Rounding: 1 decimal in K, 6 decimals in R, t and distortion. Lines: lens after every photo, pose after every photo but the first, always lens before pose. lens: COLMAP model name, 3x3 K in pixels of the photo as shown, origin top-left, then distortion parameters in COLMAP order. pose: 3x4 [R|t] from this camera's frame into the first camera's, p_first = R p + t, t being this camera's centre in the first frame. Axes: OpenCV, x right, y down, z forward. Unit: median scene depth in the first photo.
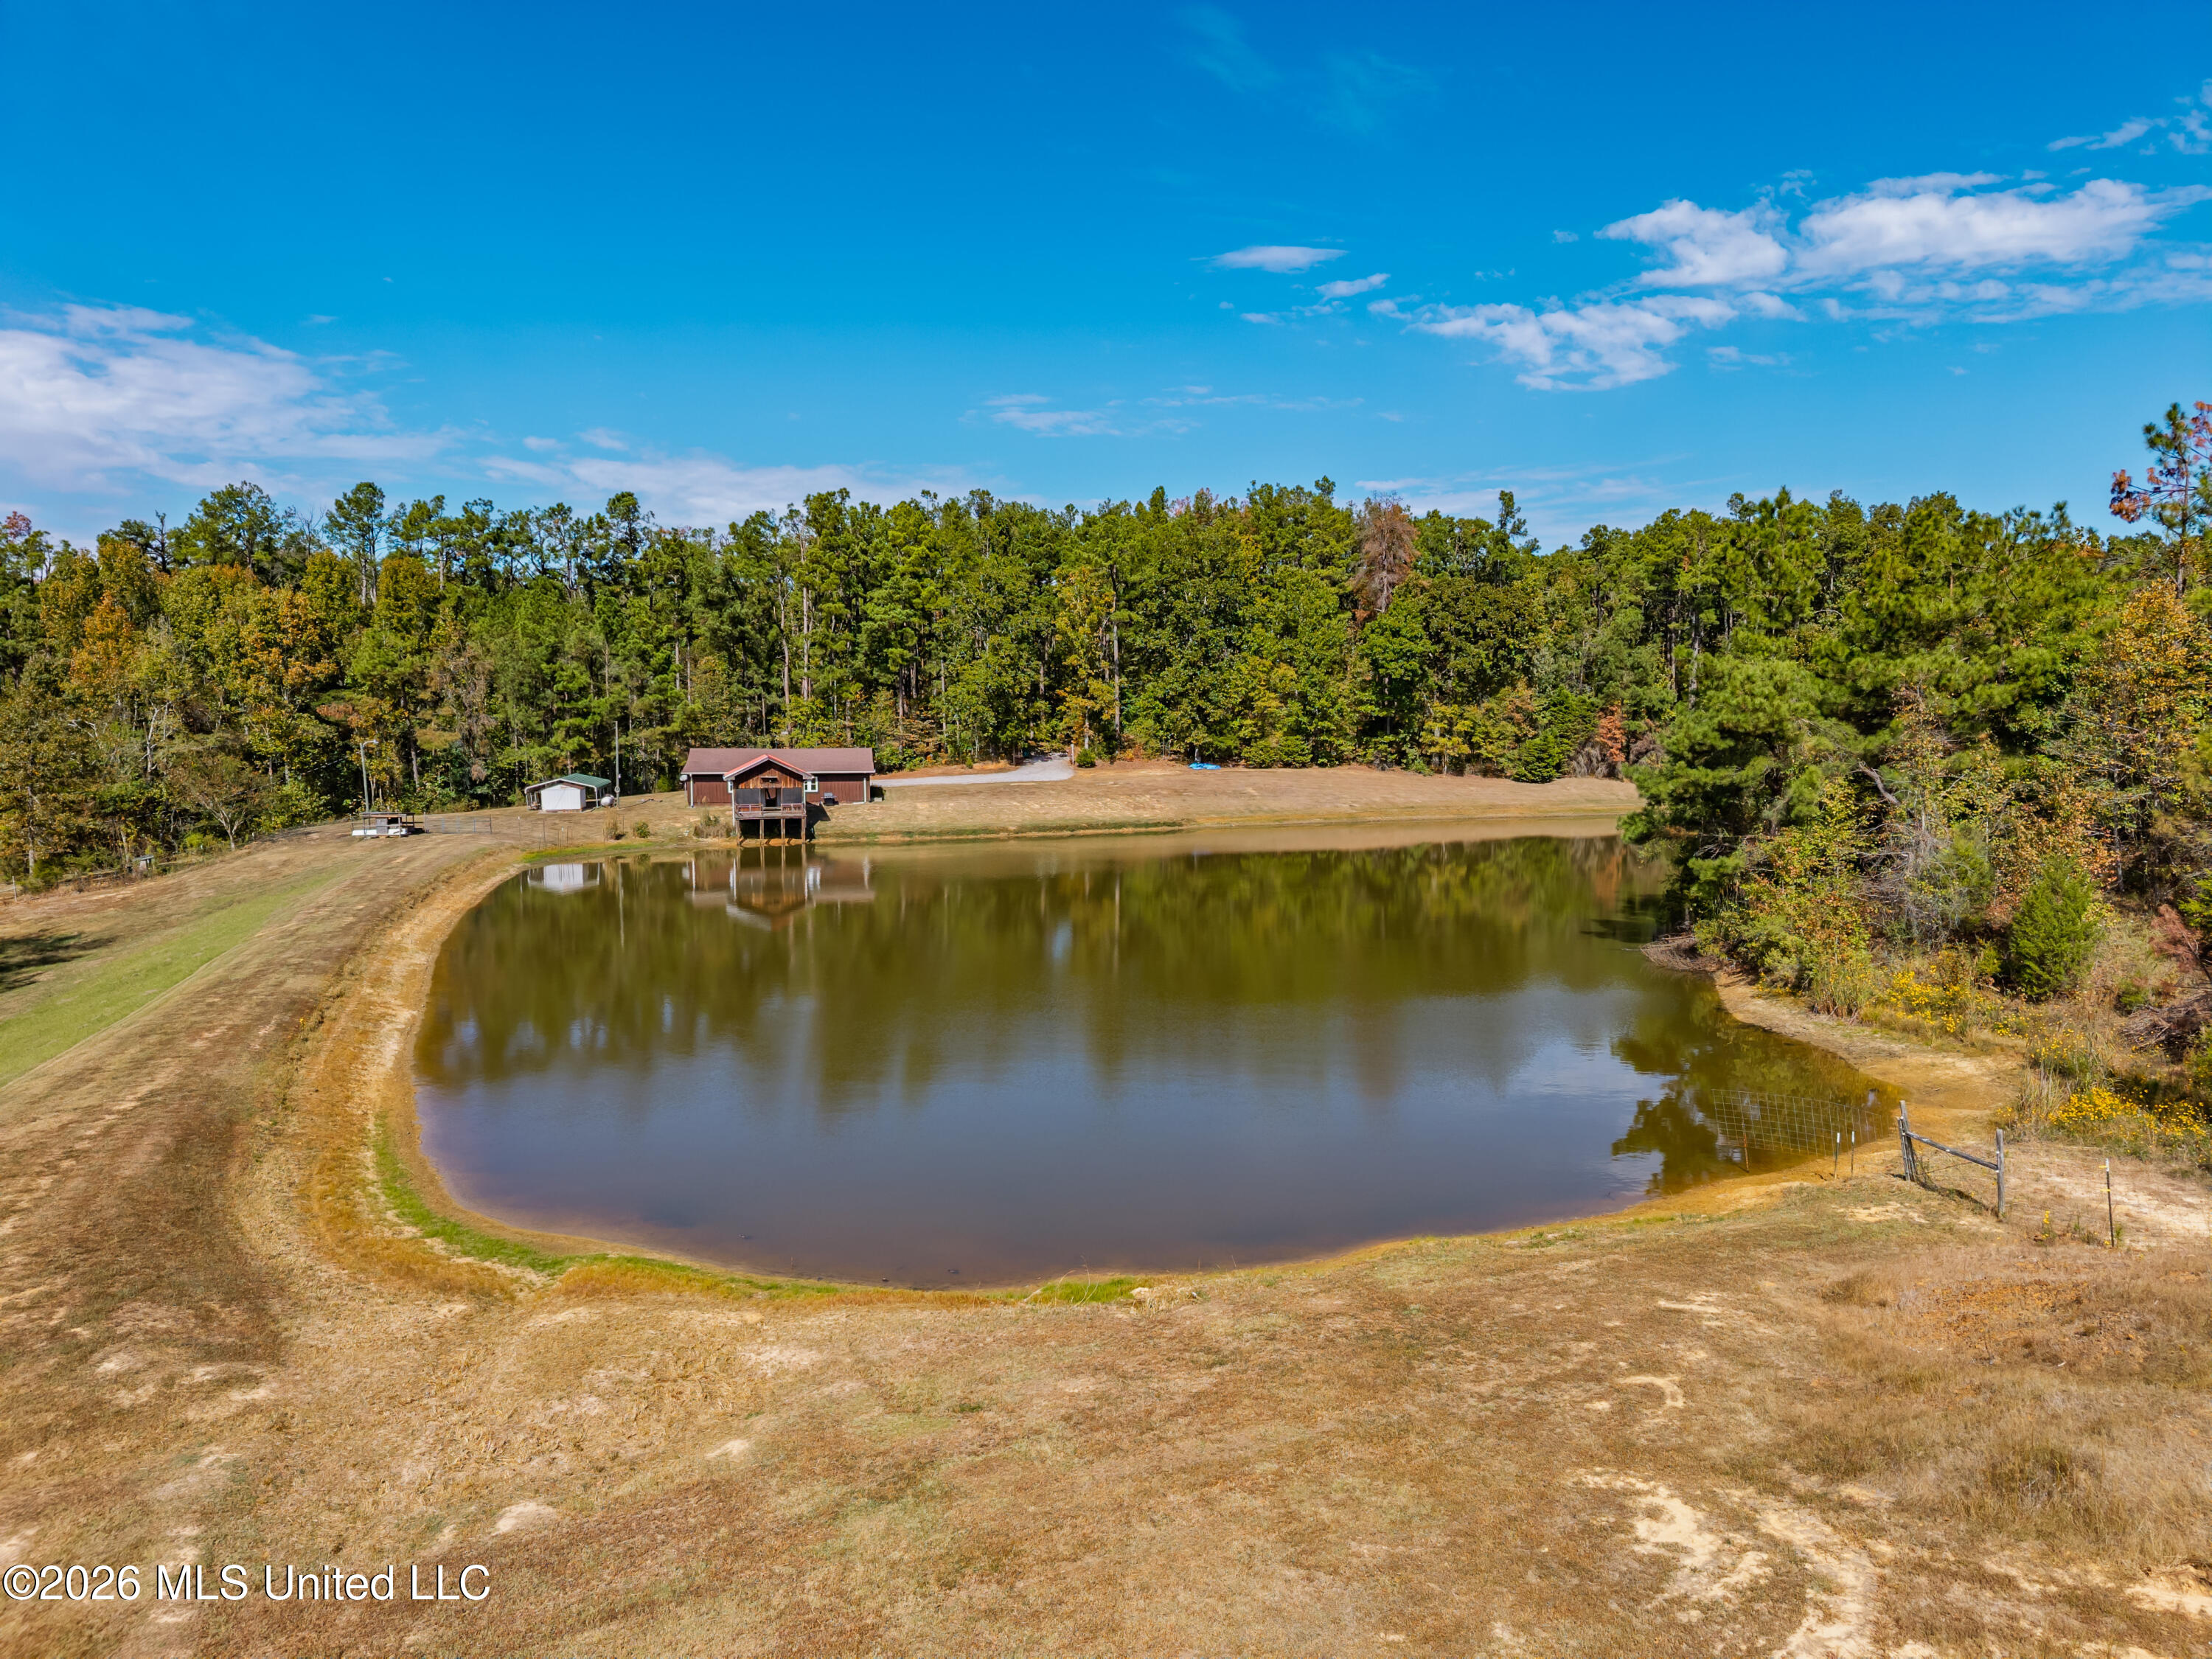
lens RADIAL K [[1446.6, 0, 1109.0], [0, 1446.6, 830.1], [0, 0, 1]] dist [-0.012455, -0.006807]
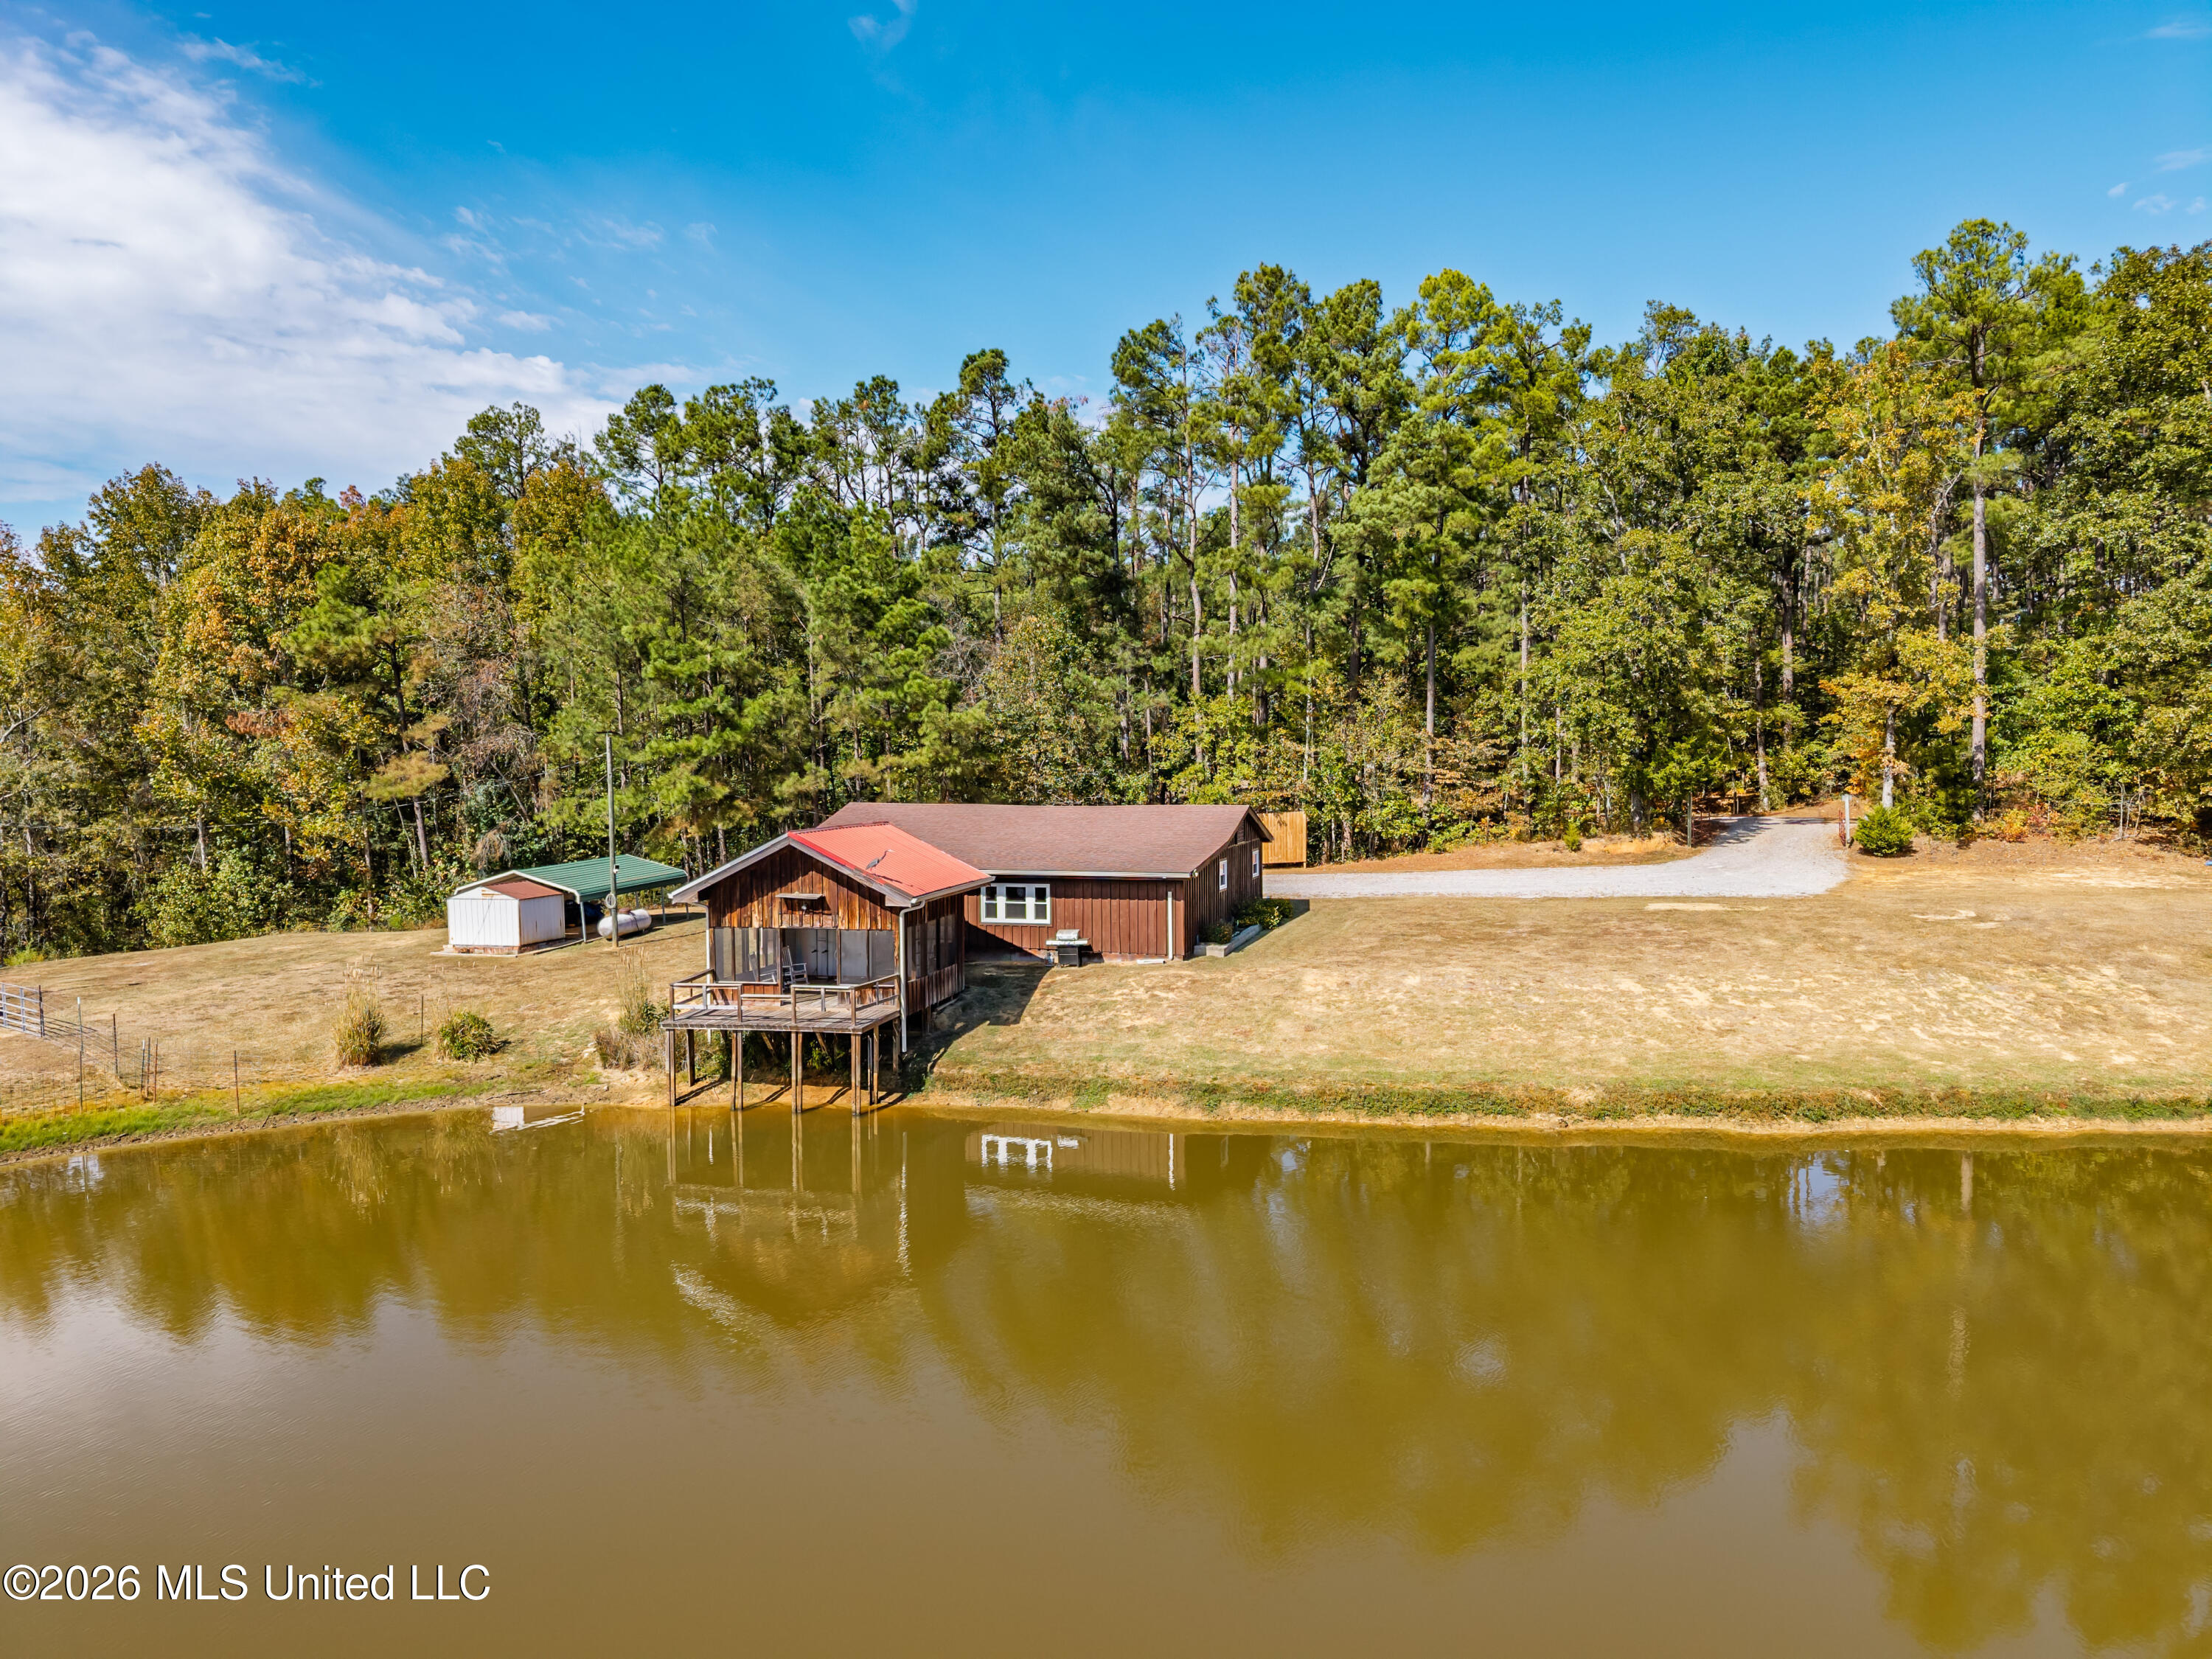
lens RADIAL K [[1446.6, 0, 1092.7], [0, 1446.6, 845.3], [0, 0, 1]] dist [-0.012455, -0.006807]
pose [[0.868129, 0.025037, -0.495707, -0.008795], [-0.033284, 0.999415, -0.007811, -0.036157], [0.495222, 0.023280, 0.868454, 0.559565]]
